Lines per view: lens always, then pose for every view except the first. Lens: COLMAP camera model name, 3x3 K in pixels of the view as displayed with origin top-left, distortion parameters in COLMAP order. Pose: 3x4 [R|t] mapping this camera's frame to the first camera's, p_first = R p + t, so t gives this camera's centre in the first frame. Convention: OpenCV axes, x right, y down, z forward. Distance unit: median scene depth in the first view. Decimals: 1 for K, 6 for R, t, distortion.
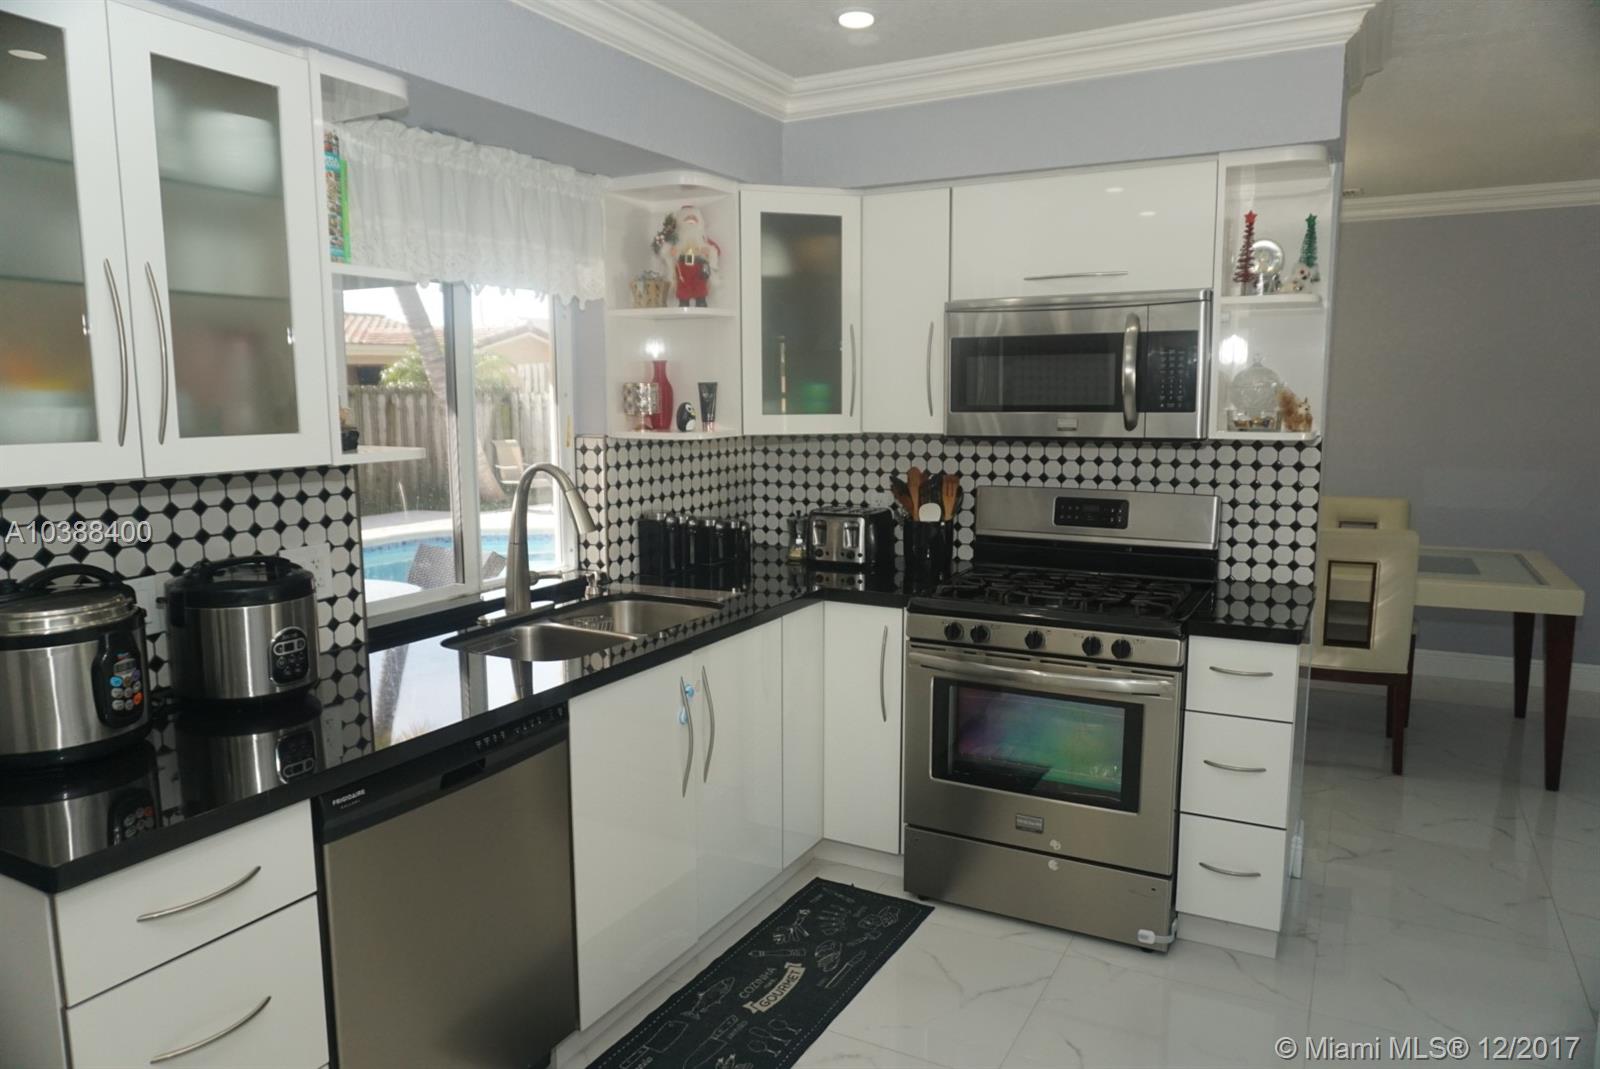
lens RADIAL K [[1064.1, 0, 797.4], [0, 1064.1, 532.7], [0, 0, 1]] dist [-0.053132, 0.025543]
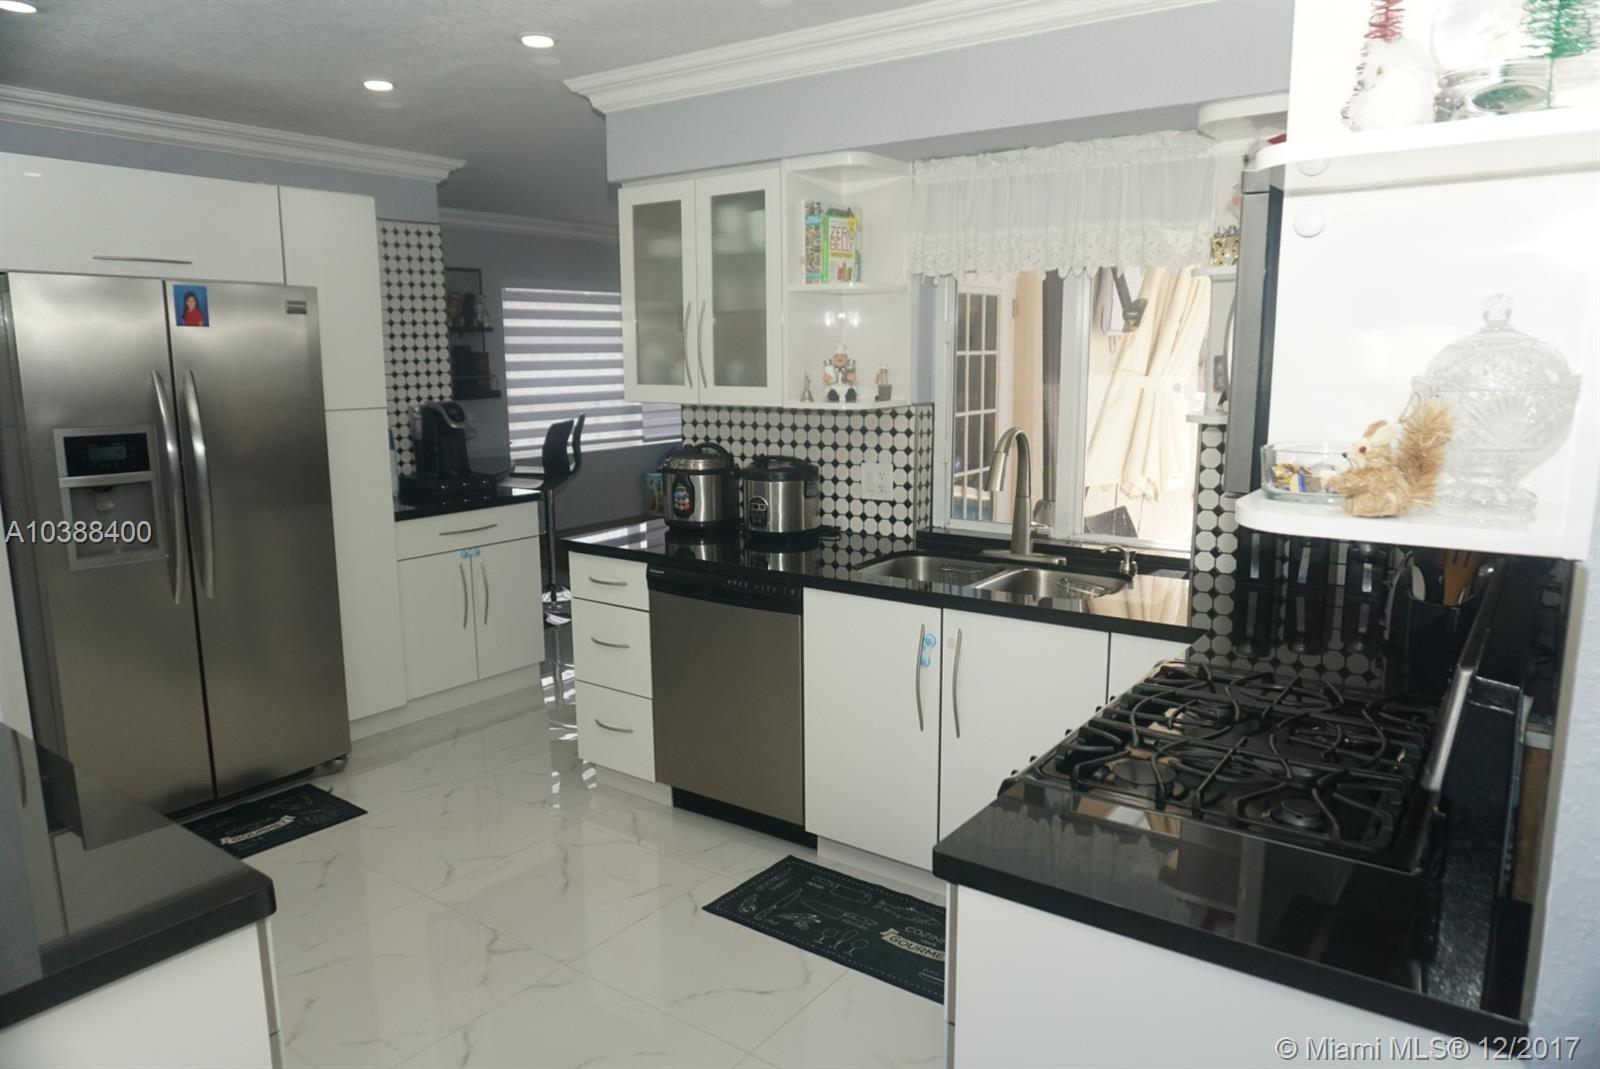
lens RADIAL K [[1064.1, 0, 798.9], [0, 1064.1, 530.3], [0, 0, 1]] dist [-0.053132, 0.025543]
pose [[-0.127010, 0.175623, -0.976230, 1.217167], [-0.123384, 0.973759, 0.191231, -0.196928], [0.984198, 0.144740, -0.102008, 1.202564]]
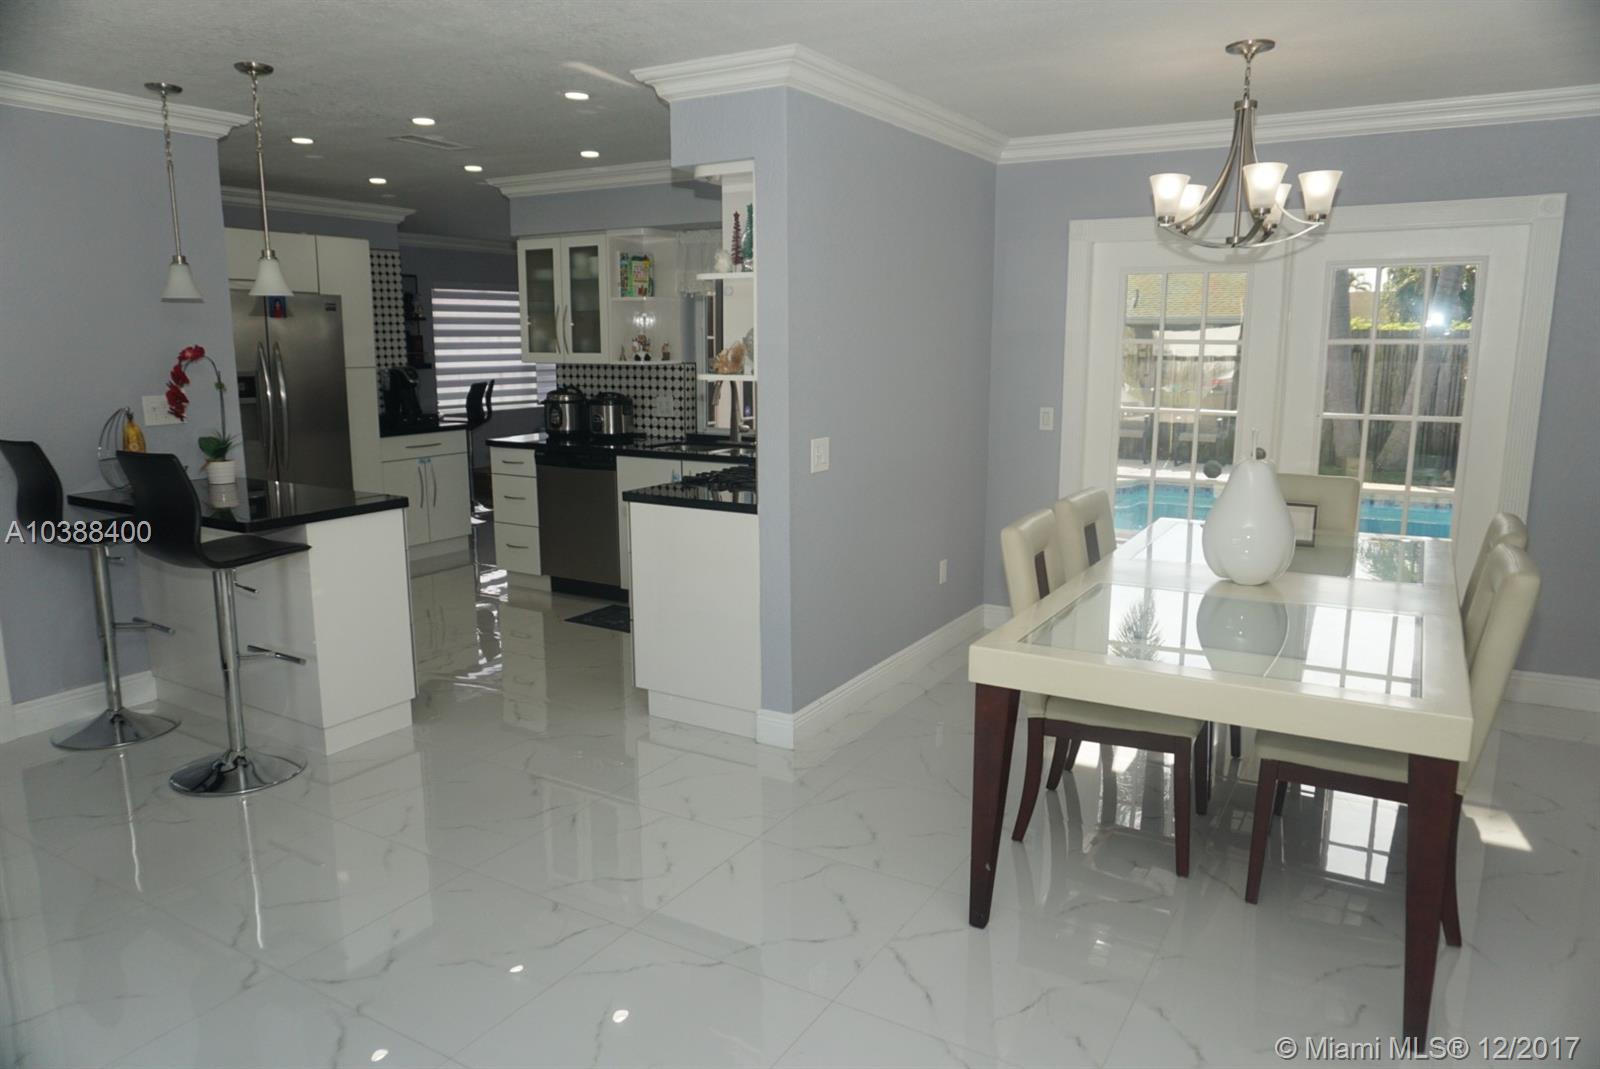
lens RADIAL K [[1064.1, 0, 801.2], [0, 1064.1, 533.5], [0, 0, 1]] dist [-0.053132, 0.025543]
pose [[-0.036556, 0.188353, -0.981421, 2.618515], [-0.132190, 0.972536, 0.191572, -0.245871], [0.990550, 0.136737, -0.010654, 1.623185]]
